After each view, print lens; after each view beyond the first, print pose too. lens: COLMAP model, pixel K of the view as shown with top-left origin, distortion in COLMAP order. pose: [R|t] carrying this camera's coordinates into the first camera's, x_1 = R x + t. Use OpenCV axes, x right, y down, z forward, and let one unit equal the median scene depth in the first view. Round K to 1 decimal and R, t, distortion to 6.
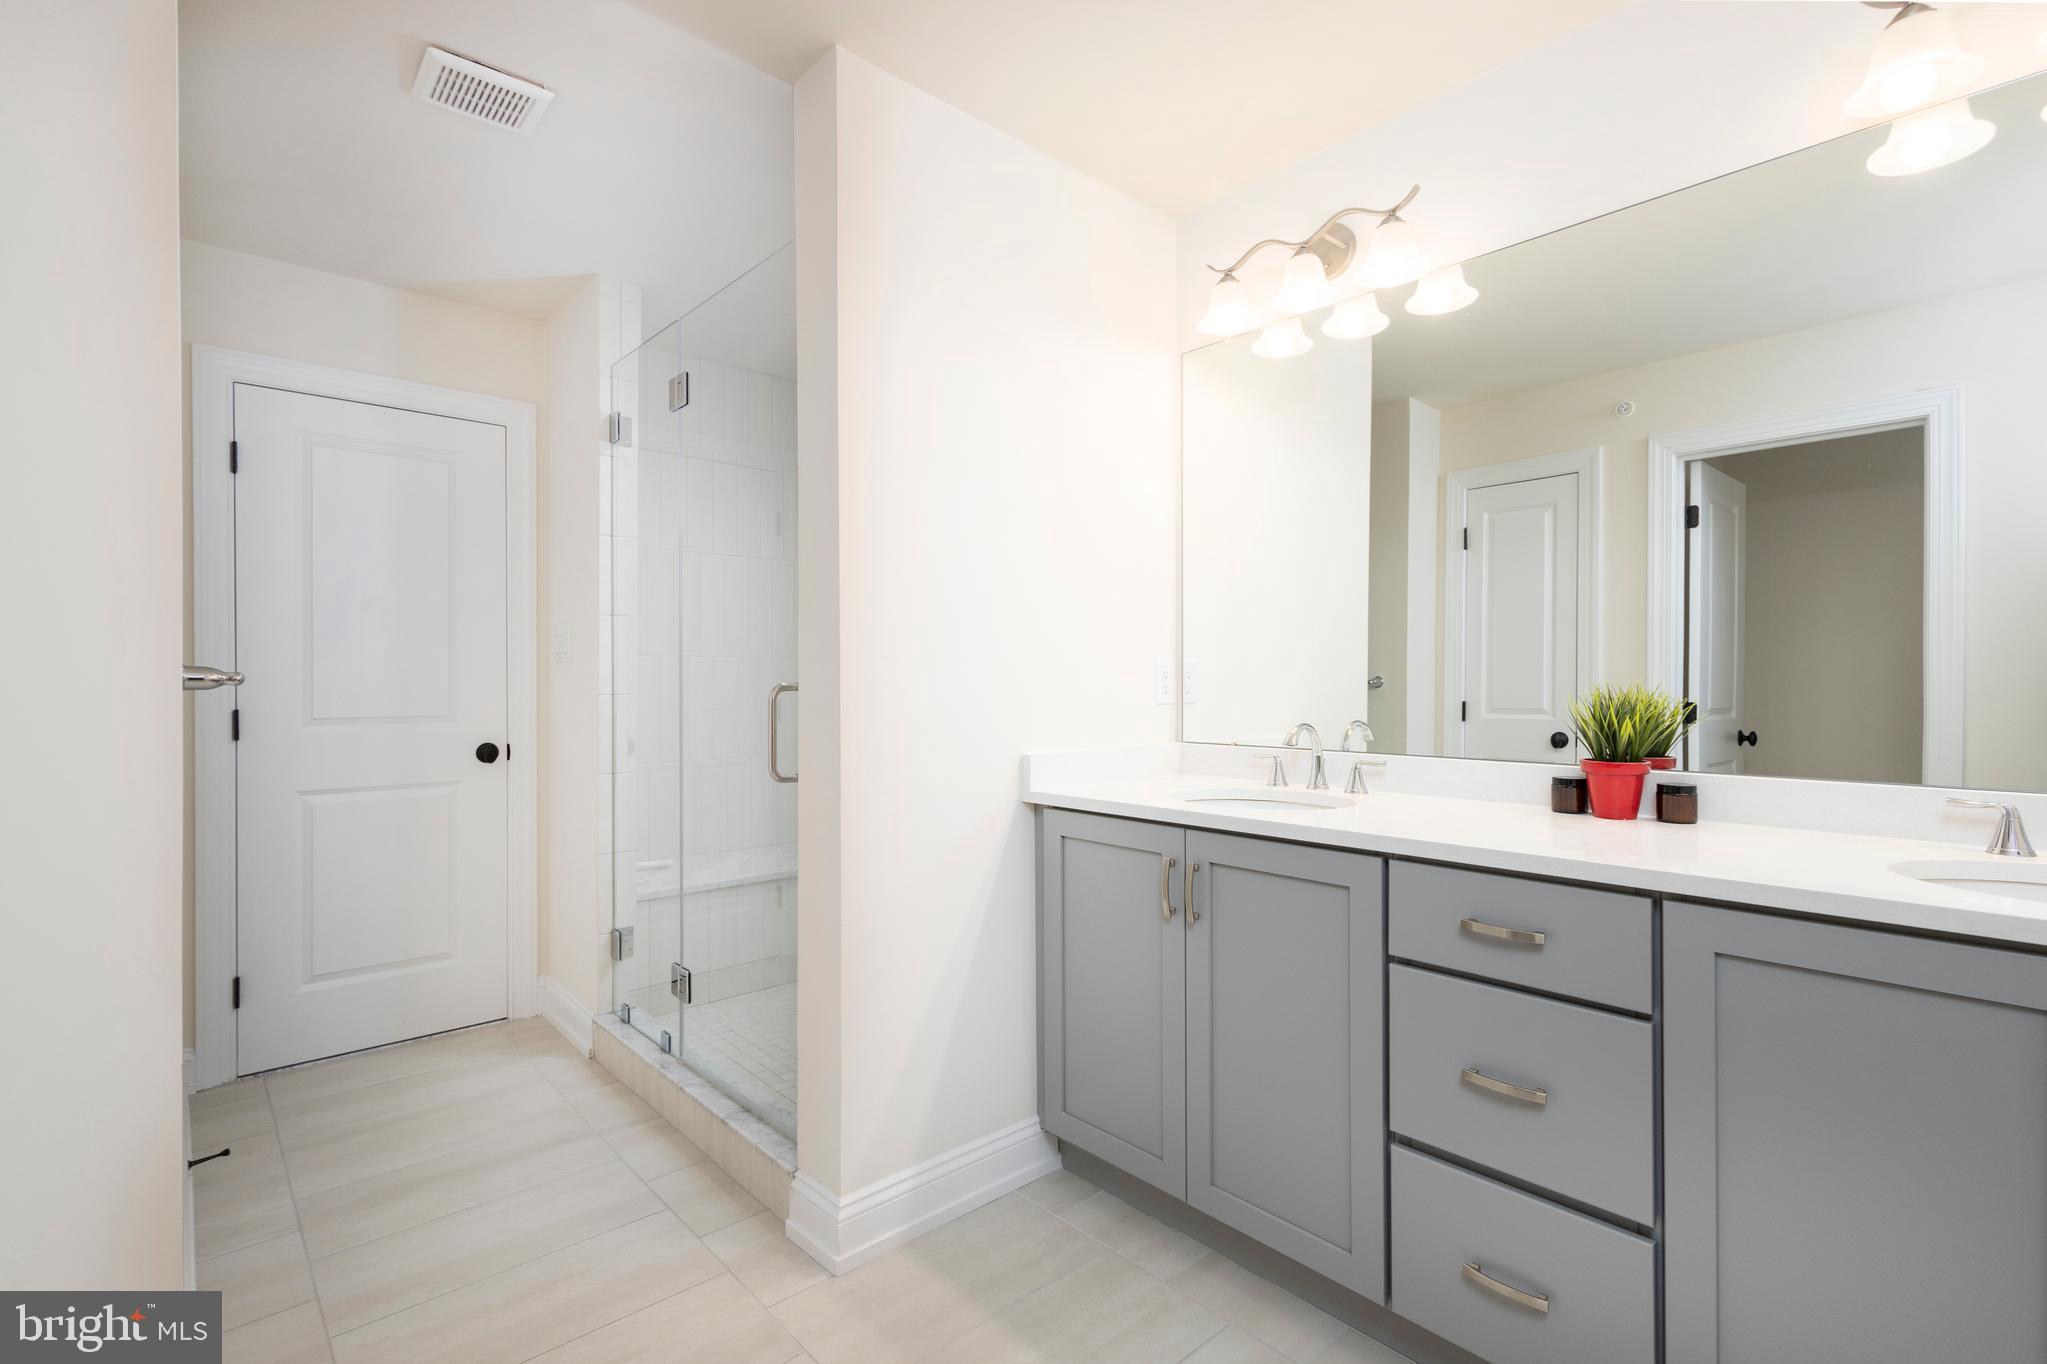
lens RADIAL K [[936.7, 0, 1023.5], [0, 936.7, 682.0], [0, 0, 1]] dist [0.003822, 0.000318]
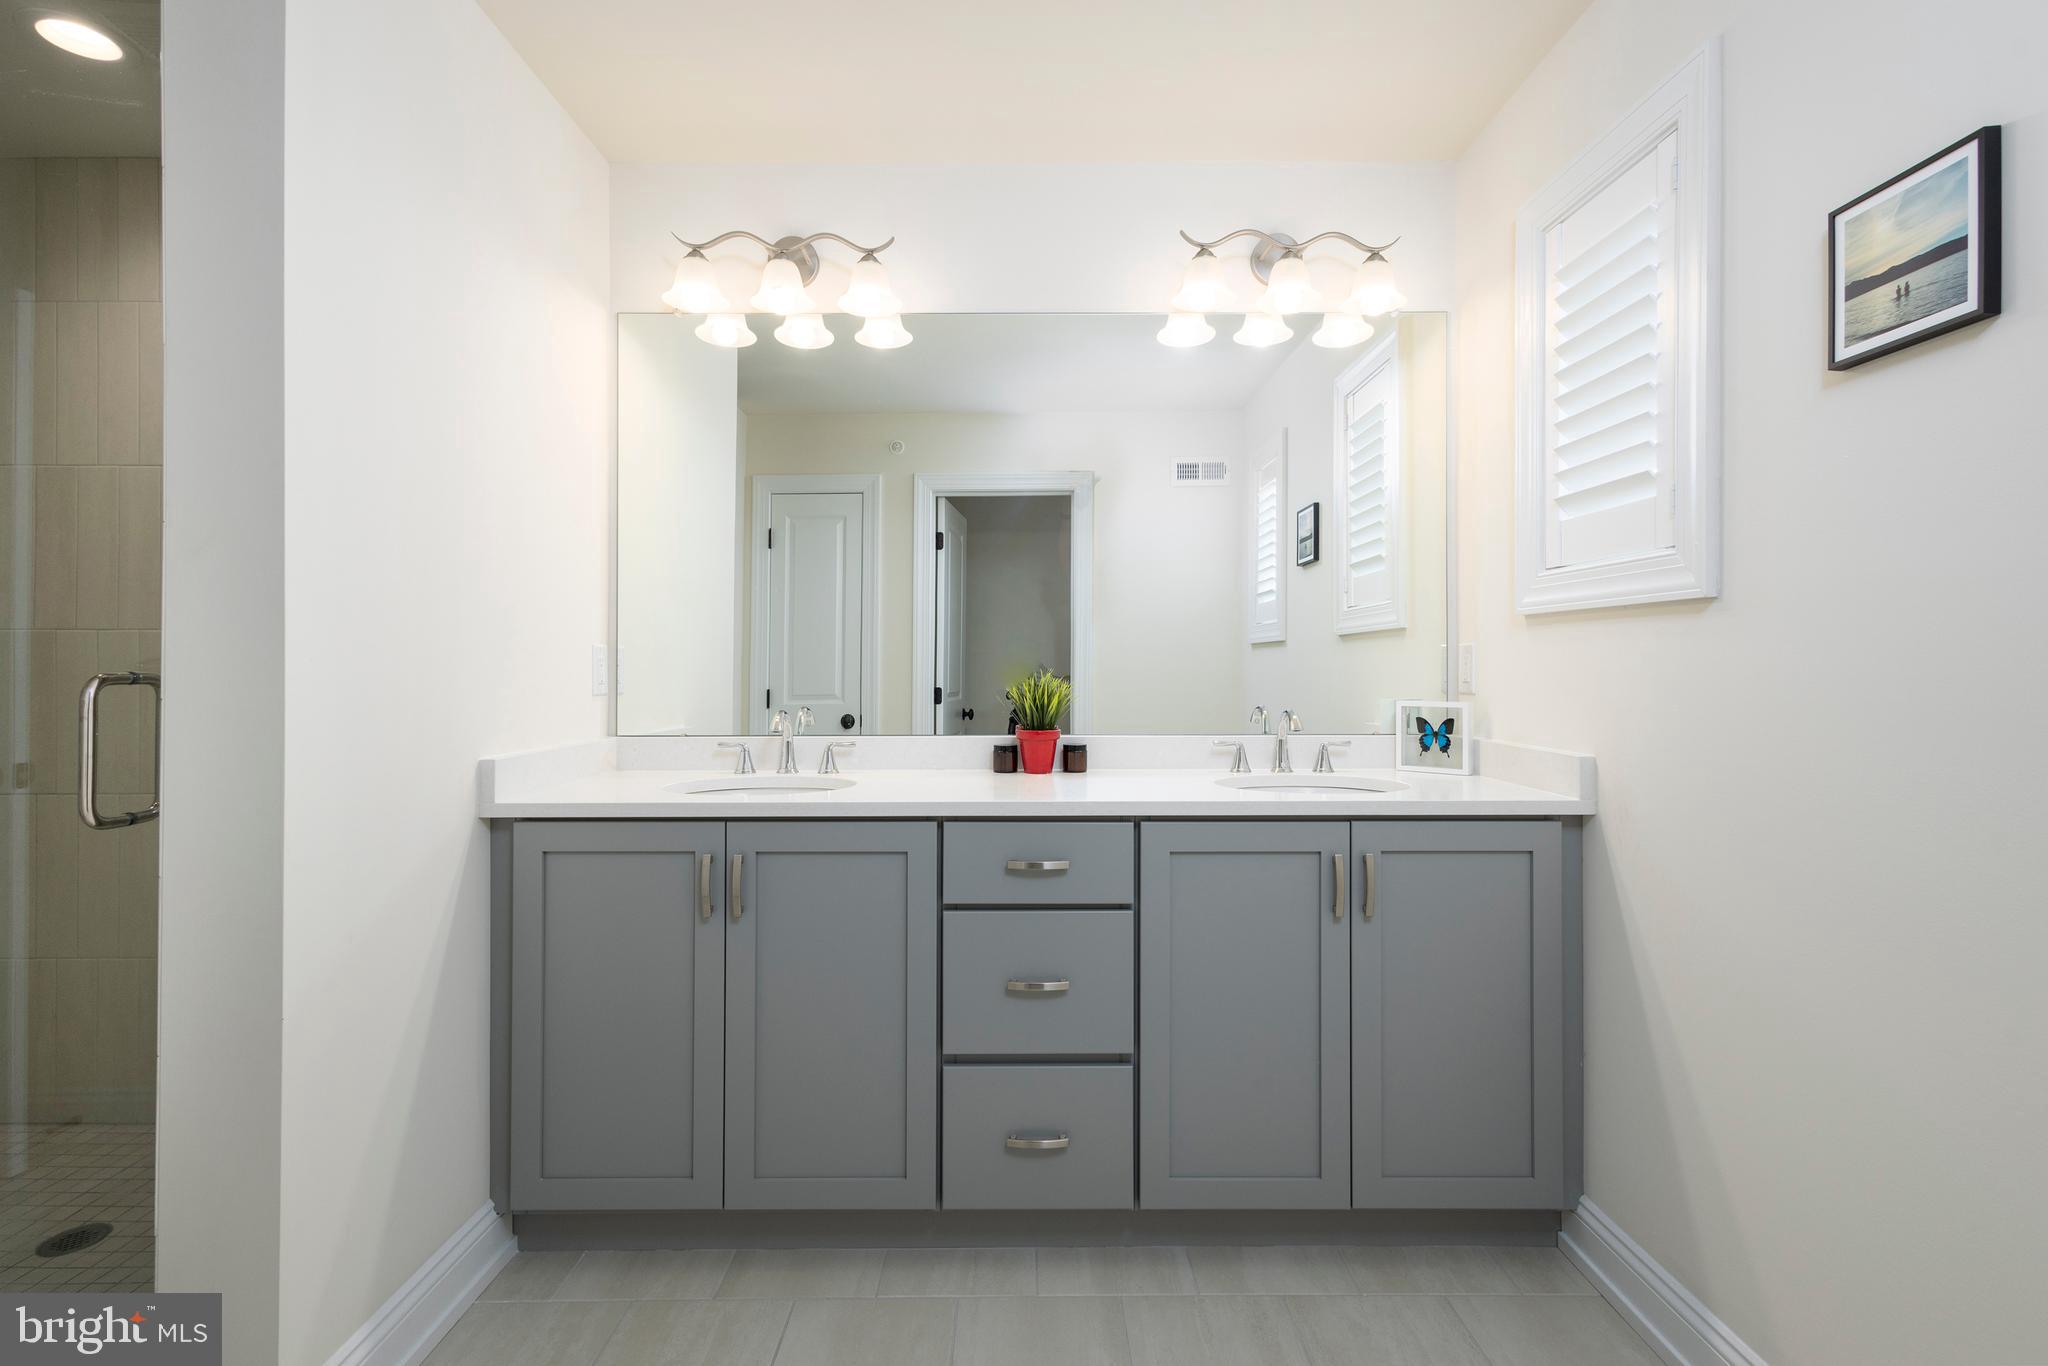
lens RADIAL K [[960.4, 0, 1022.6], [0, 960.4, 665.0], [0, 0, 1]] dist [0.001688, 0.000010]
pose [[0.662931, 0.004499, 0.748667, -0.315976], [0.001754, 0.999970, -0.007562, 0.002641], [-0.748679, 0.006327, 0.662903, 0.094901]]
